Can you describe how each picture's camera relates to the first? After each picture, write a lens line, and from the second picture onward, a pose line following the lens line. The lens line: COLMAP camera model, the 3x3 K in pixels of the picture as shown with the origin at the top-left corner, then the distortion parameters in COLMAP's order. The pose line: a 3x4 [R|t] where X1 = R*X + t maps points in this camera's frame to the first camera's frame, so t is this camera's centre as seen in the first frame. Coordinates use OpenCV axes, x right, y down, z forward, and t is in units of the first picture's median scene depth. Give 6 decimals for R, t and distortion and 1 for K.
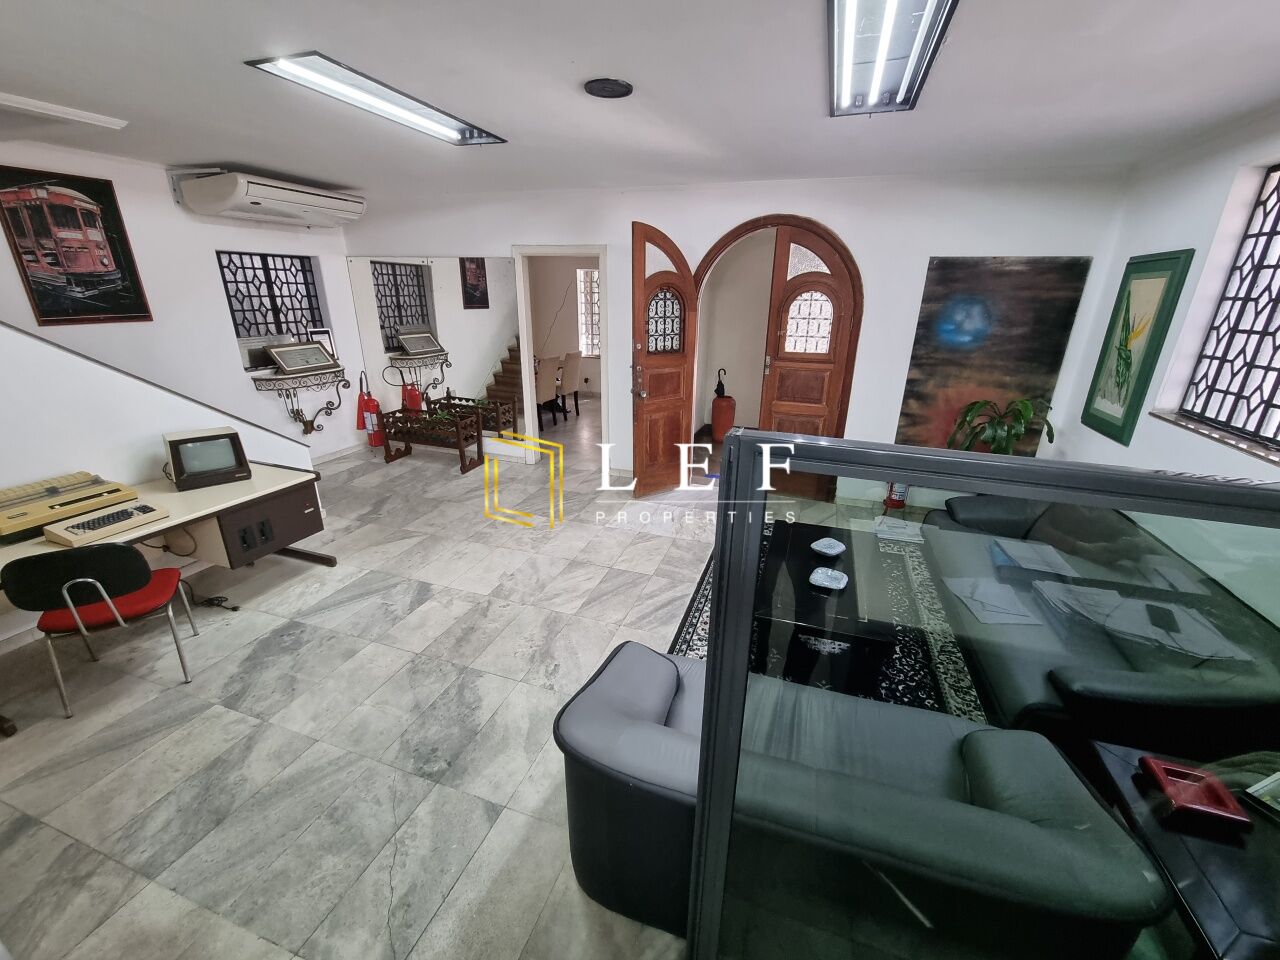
lens RADIAL K [[524.4, 0, 643.8], [0, 524.4, 484.7], [0, 0, 1]] dist [-0.004131, -0.001495]
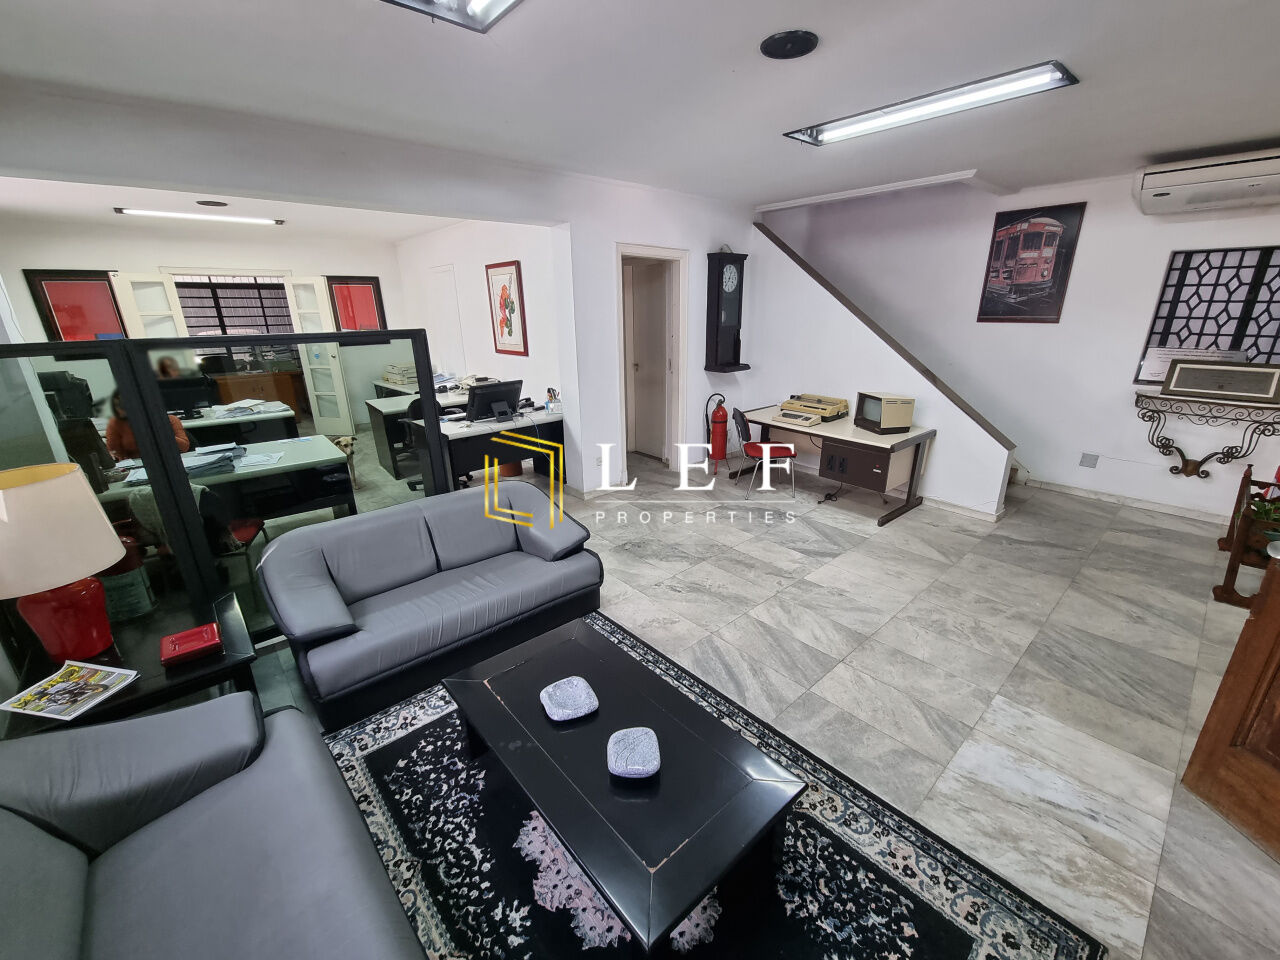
lens RADIAL K [[524.4, 0, 649.1], [0, 524.4, 484.0], [0, 0, 1]] dist [-0.004131, -0.001495]
pose [[-0.493694, 0.269454, -0.826838, 0.619779], [-0.300738, 0.839224, 0.453057, -0.305155], [0.815980, 0.472333, -0.333285, 0.933469]]
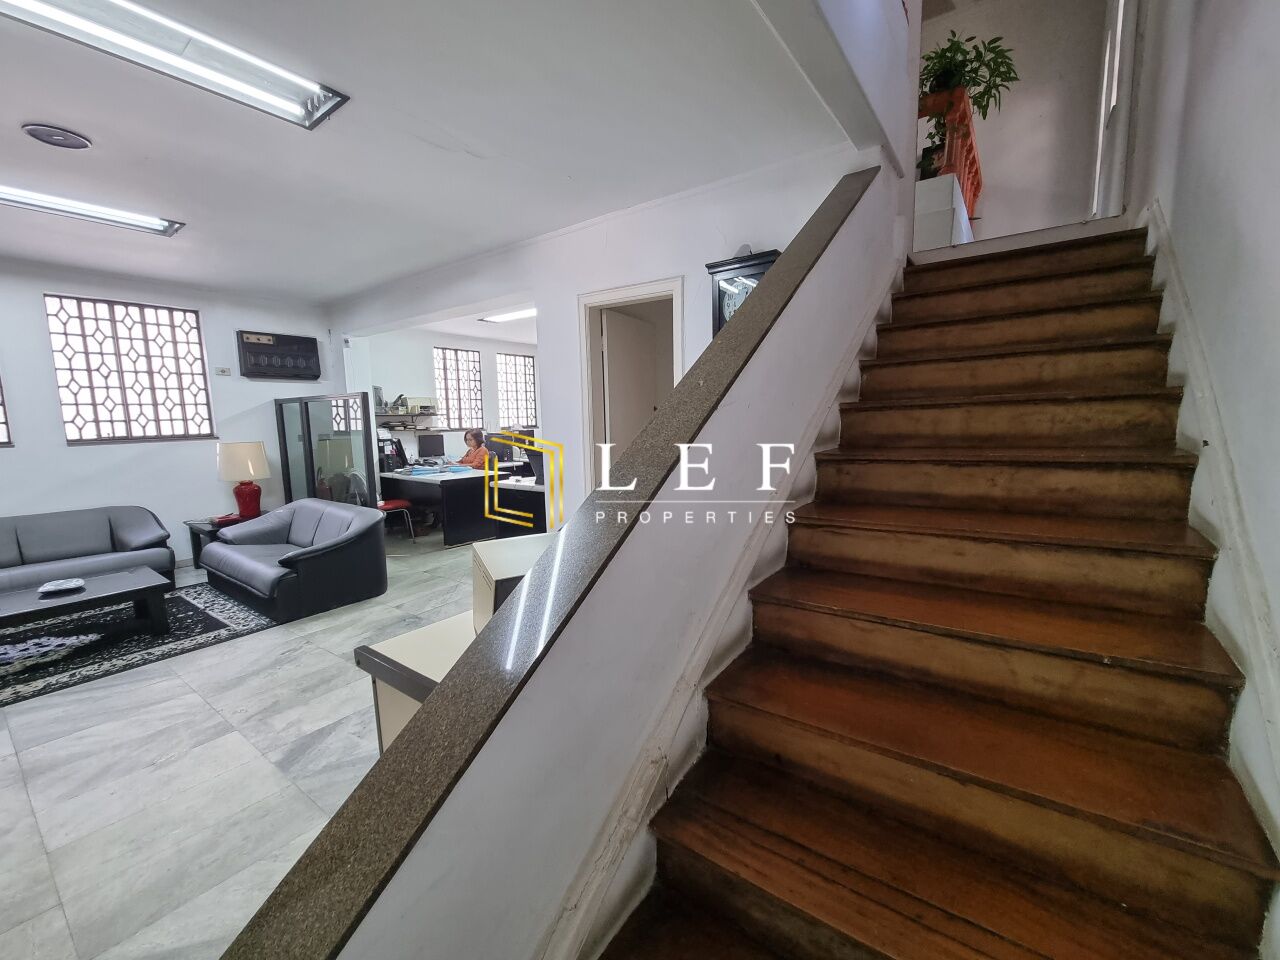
lens RADIAL K [[524.4, 0, 645.9], [0, 524.4, 477.9], [0, 0, 1]] dist [-0.004131, -0.001495]
pose [[-0.955558, -0.034132, 0.292822, -0.947445], [0.104293, 0.889903, 0.444066, -0.322004], [-0.275740, 0.454870, -0.846794, 1.192635]]
